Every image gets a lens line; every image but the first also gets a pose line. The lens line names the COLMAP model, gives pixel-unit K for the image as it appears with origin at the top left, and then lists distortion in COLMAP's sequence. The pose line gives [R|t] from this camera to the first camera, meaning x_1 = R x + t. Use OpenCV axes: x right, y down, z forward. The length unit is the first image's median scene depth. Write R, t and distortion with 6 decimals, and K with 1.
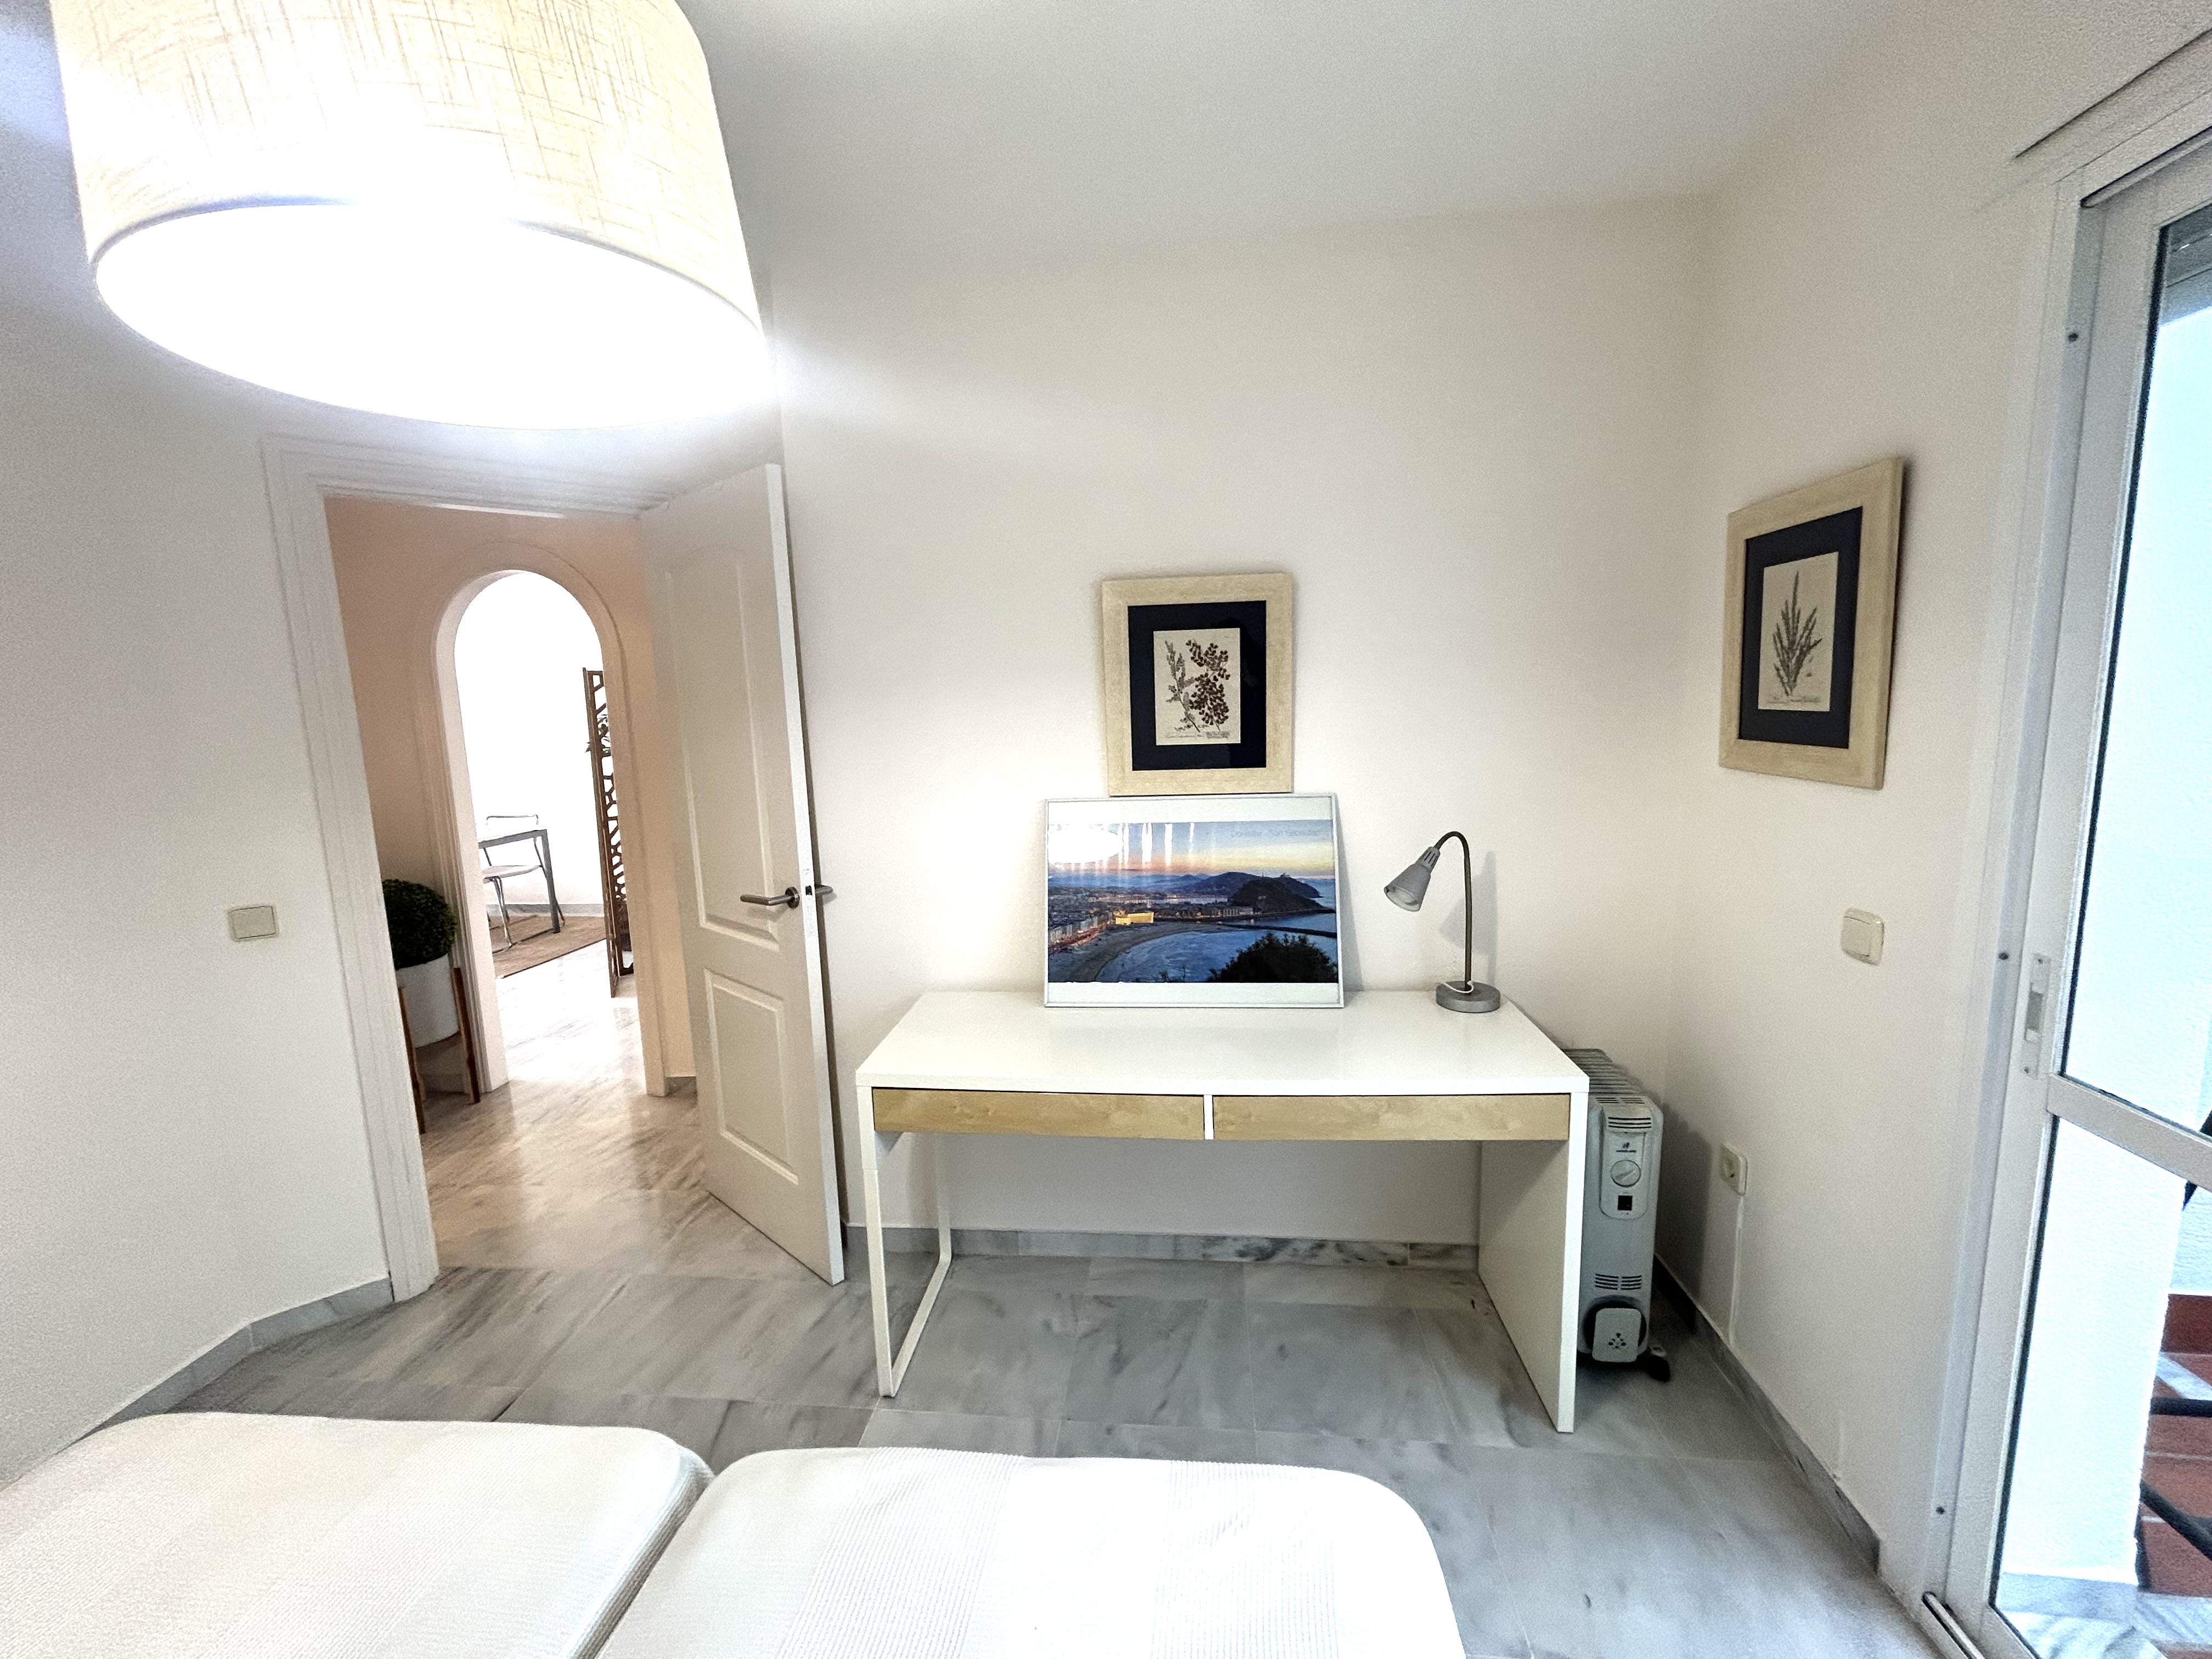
lens RADIAL K [[896.0, 0, 1099.5], [0, 896.0, 825.0], [0, 0, 1]] dist [0.001170, -0.000263]
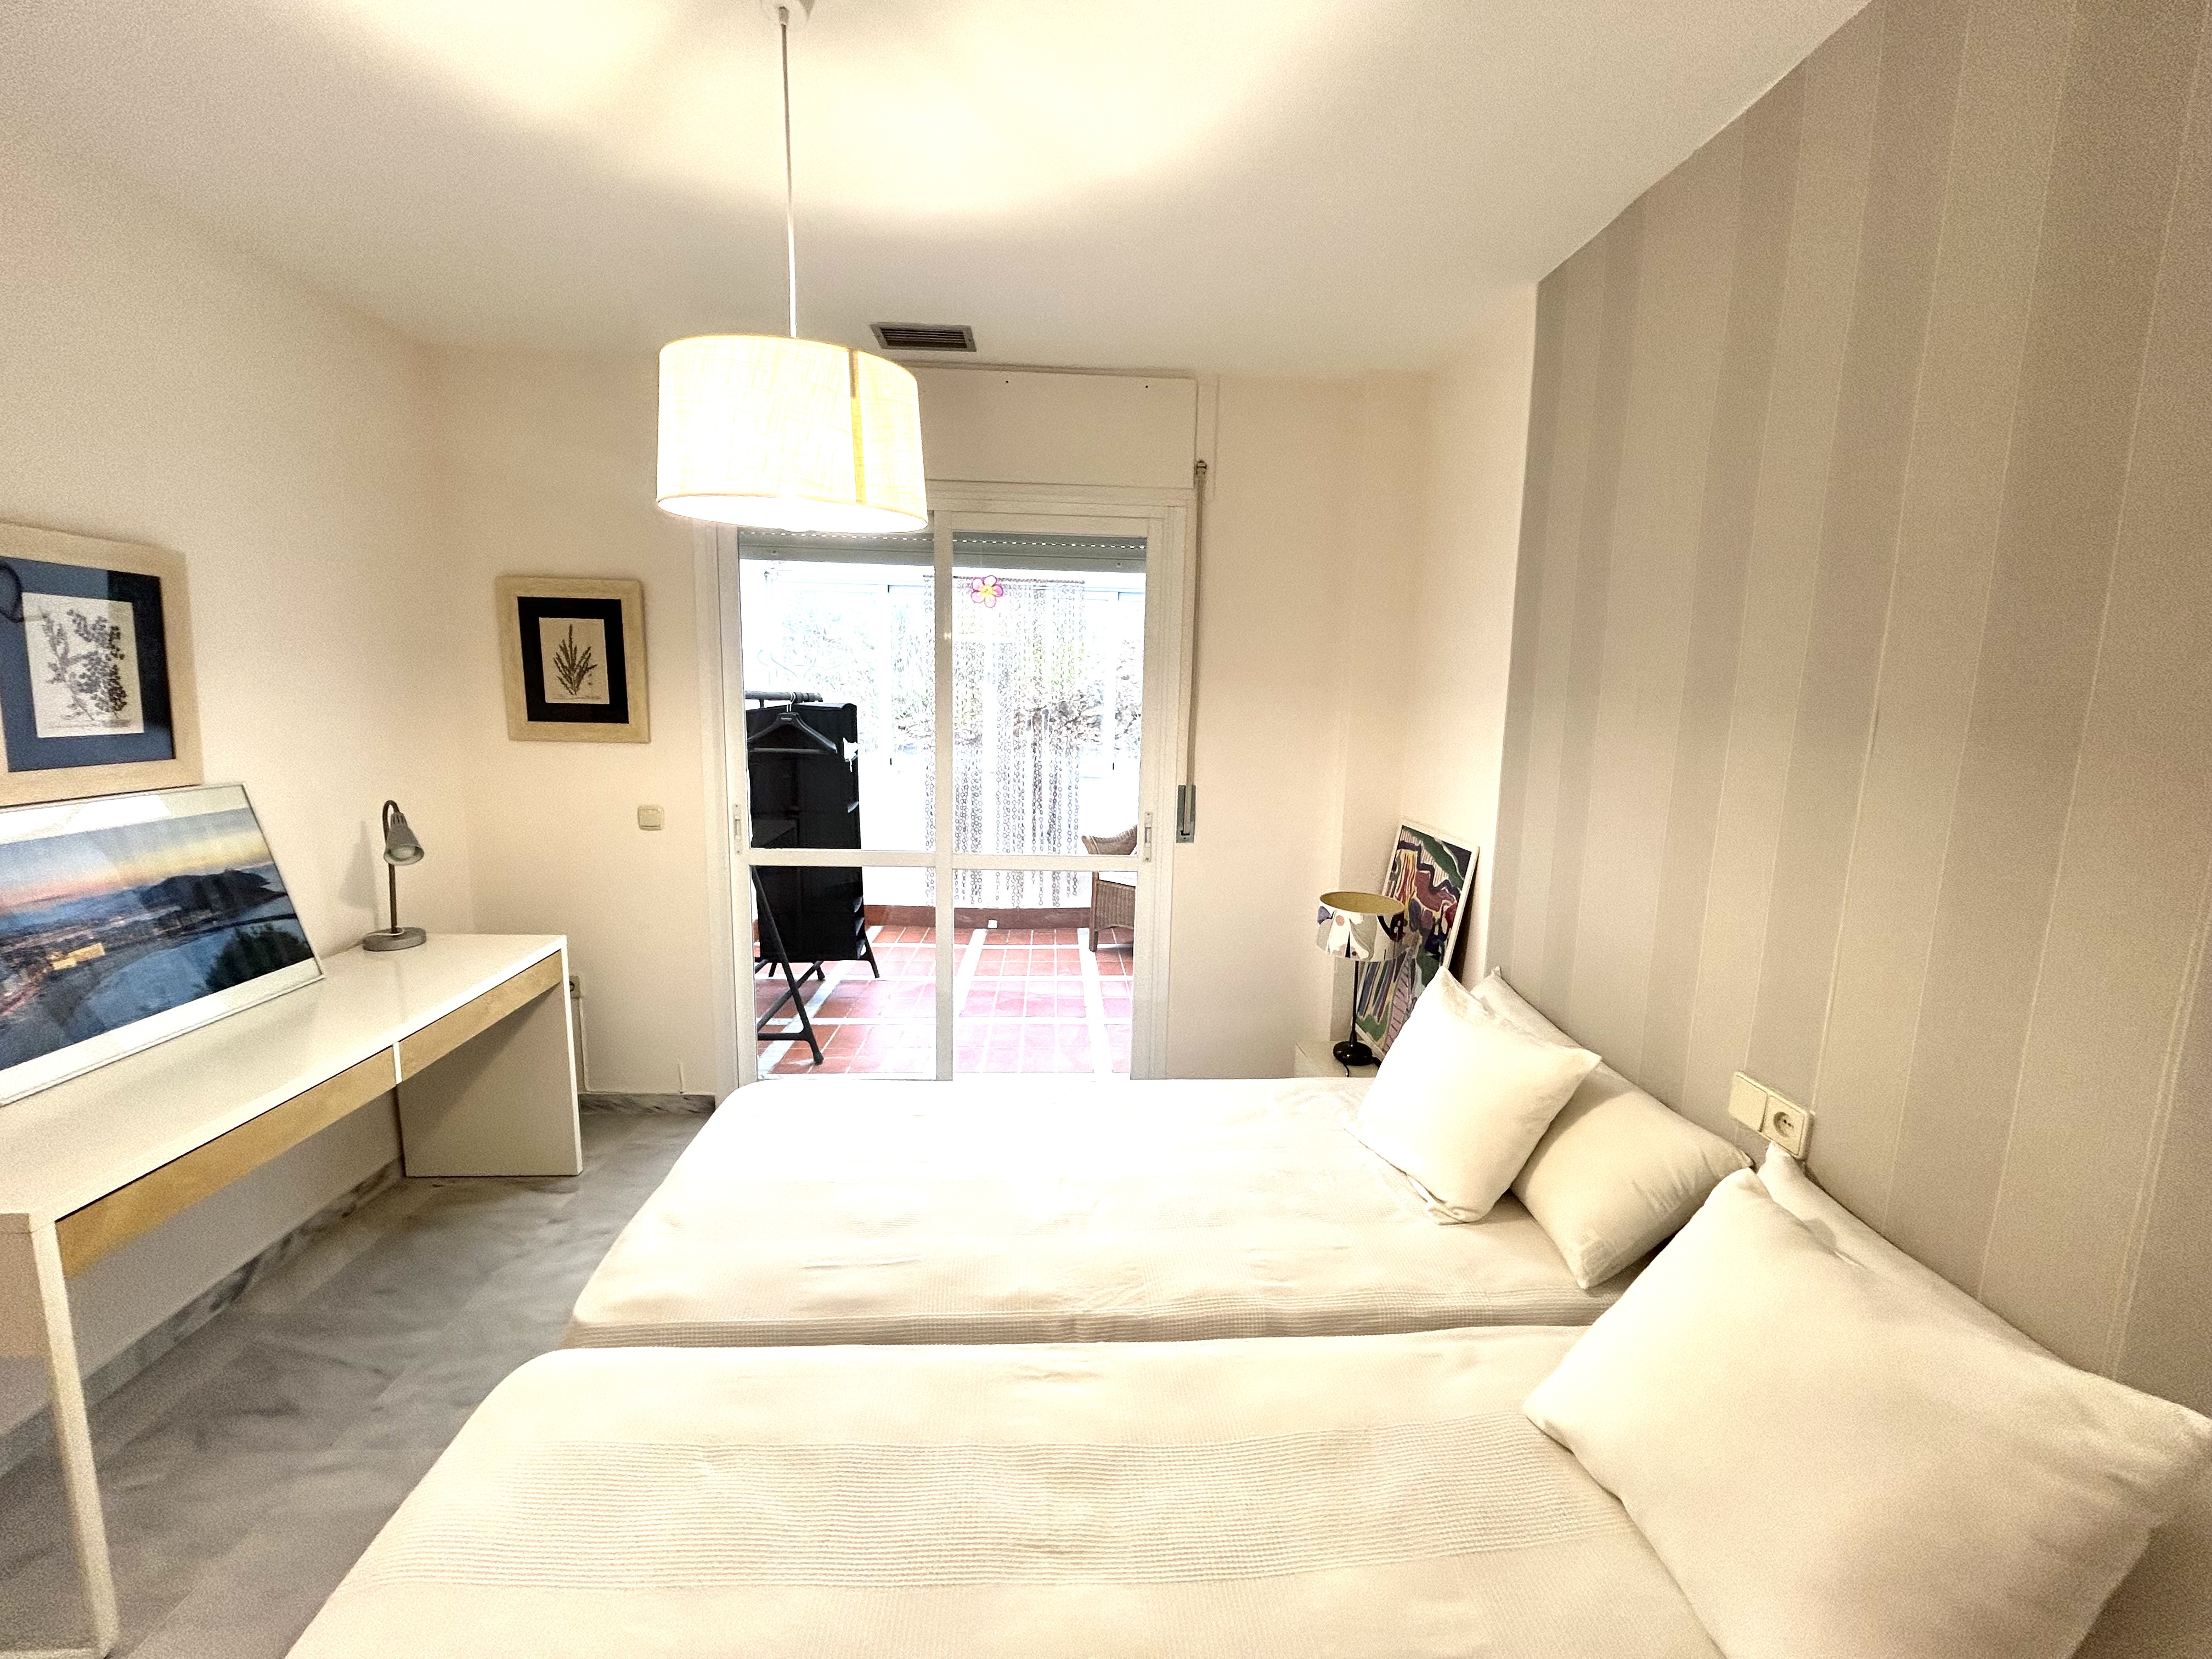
lens RADIAL K [[896.0, 0, 1099.5], [0, 896.0, 825.0], [0, 0, 1]] dist [0.001170, -0.000263]
pose [[-0.153576, -0.118574, 0.980997, -0.876182], [0.122524, 0.982828, 0.137976, -0.008645], [-0.980511, 0.141385, -0.136411, 0.211053]]
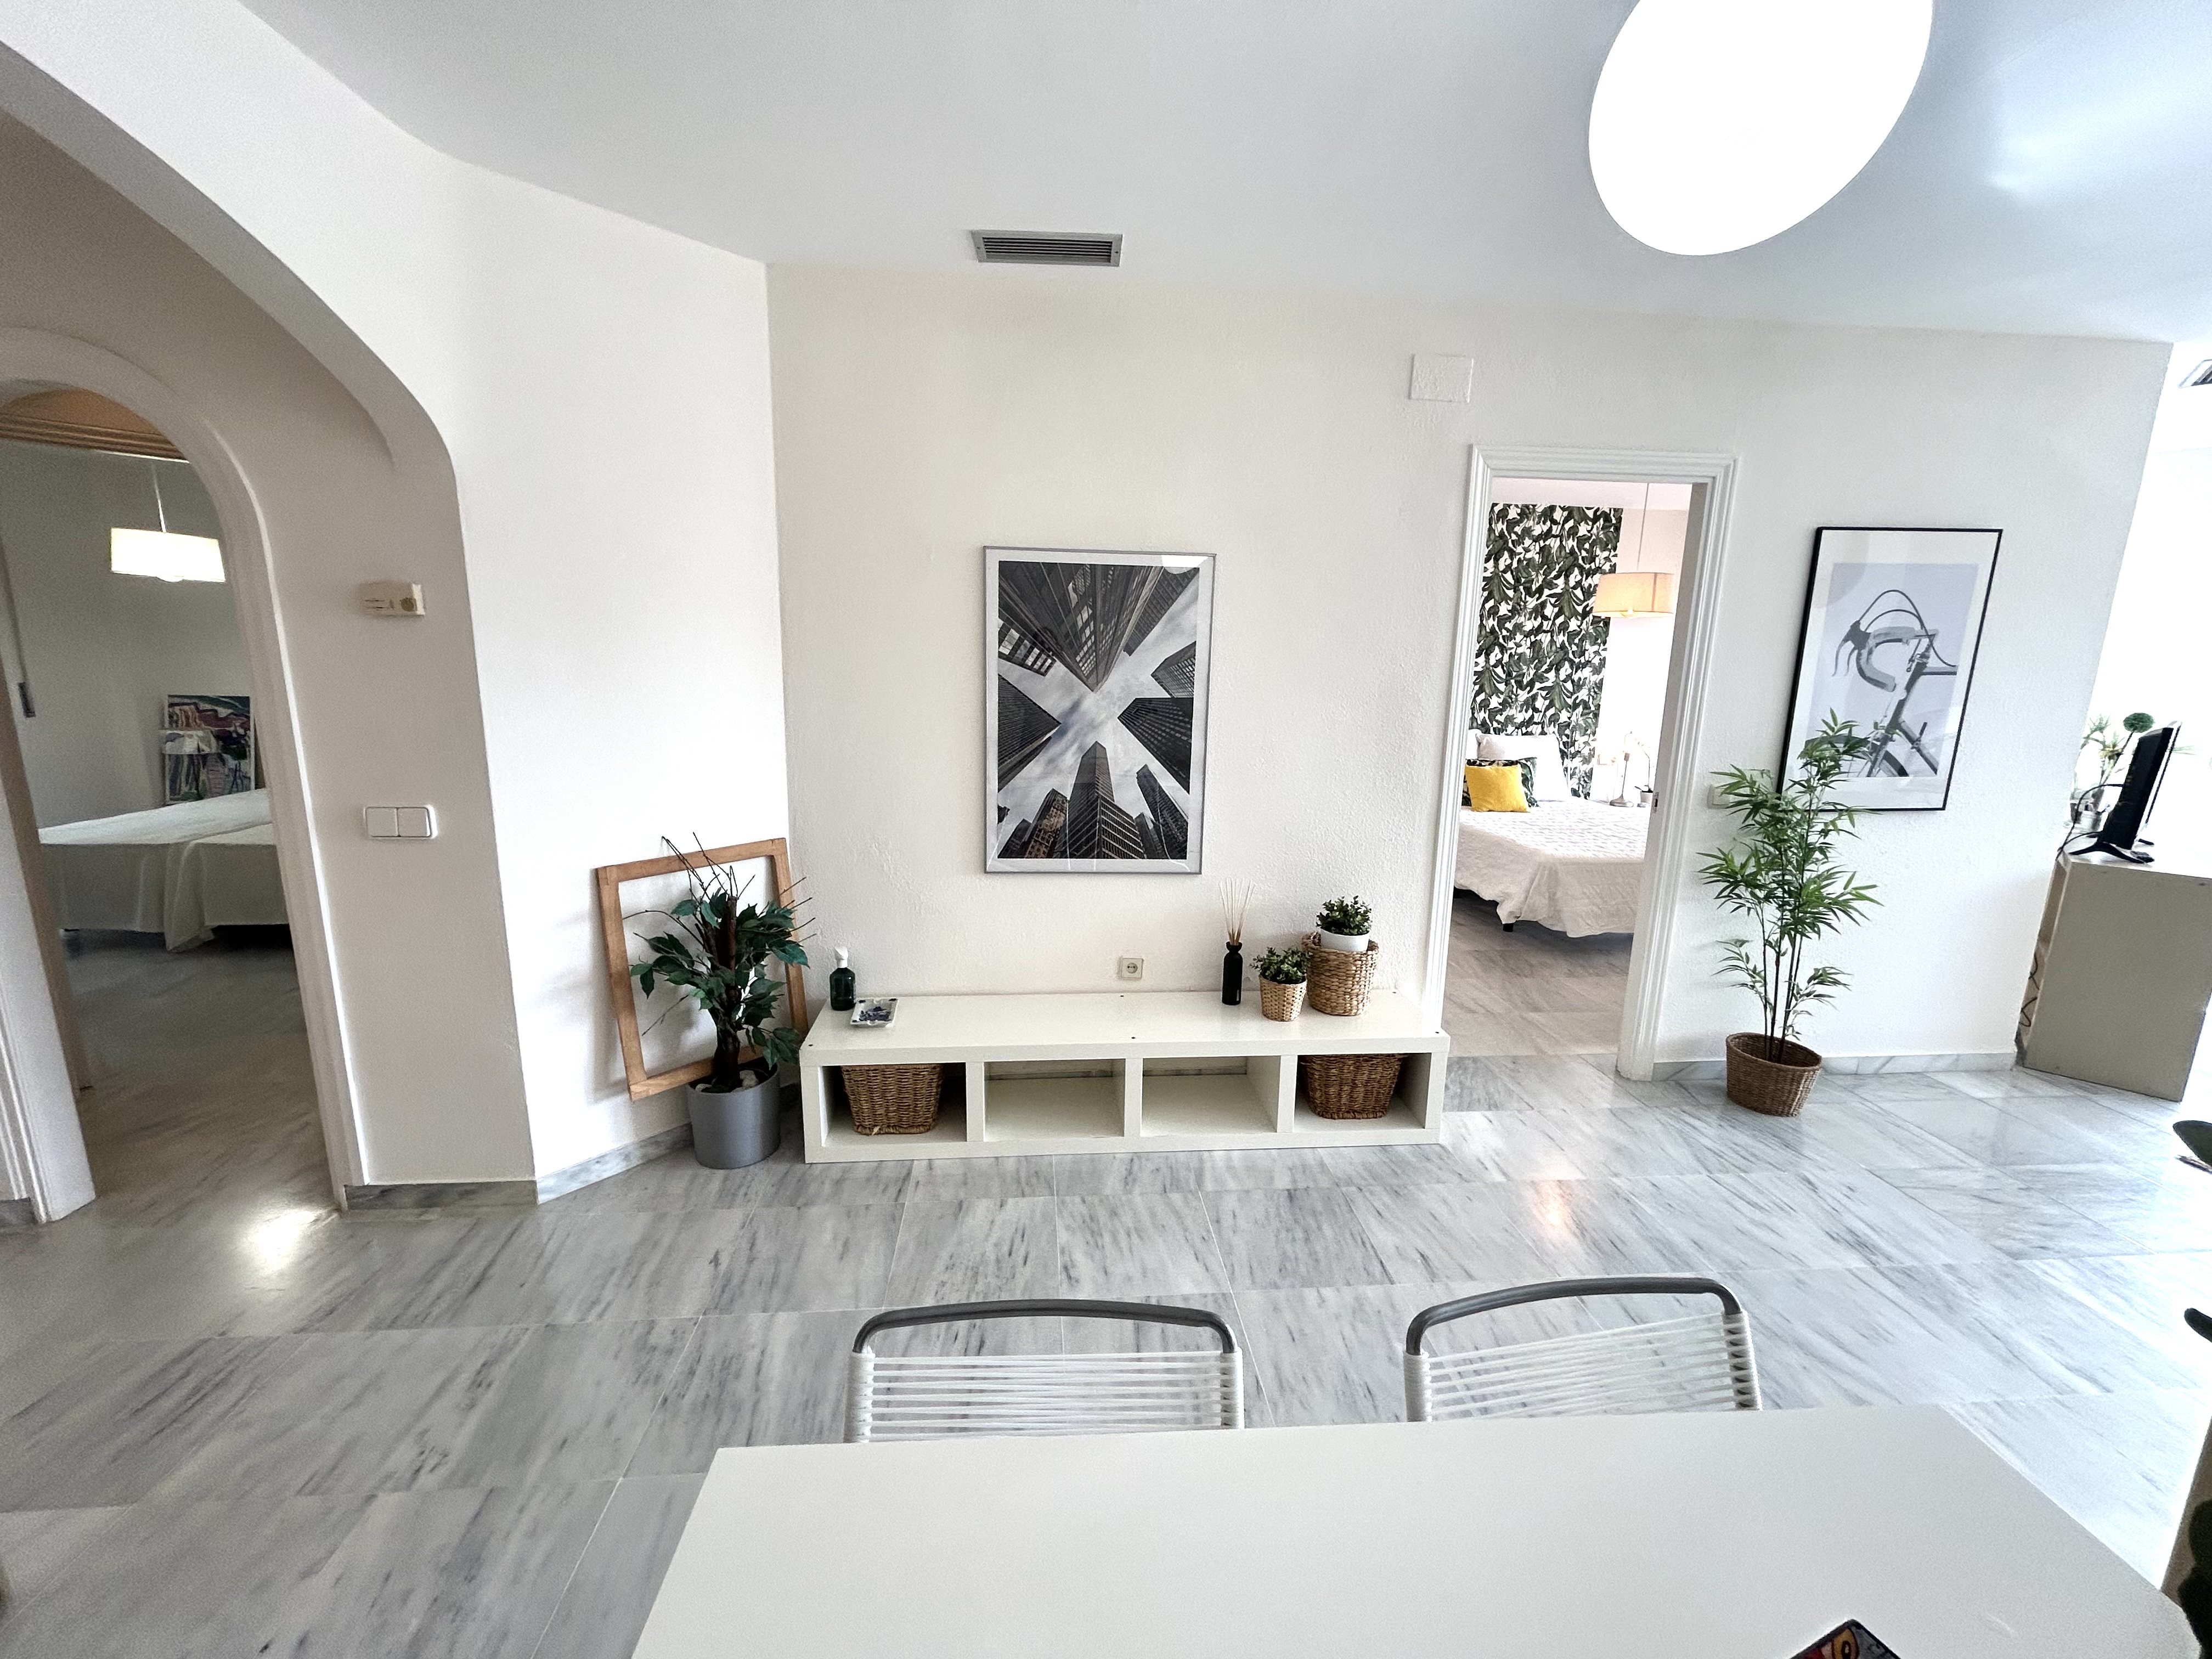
lens RADIAL K [[896.0, 0, 1099.5], [0, 896.0, 825.0], [0, 0, 1]] dist [0.001170, -0.000263]
pose [[-0.983581, 0.048432, -0.173846, -1.878195], [-0.012171, 0.943320, 0.331662, -0.325064], [0.180056, 0.328332, -0.927242, 2.721361]]
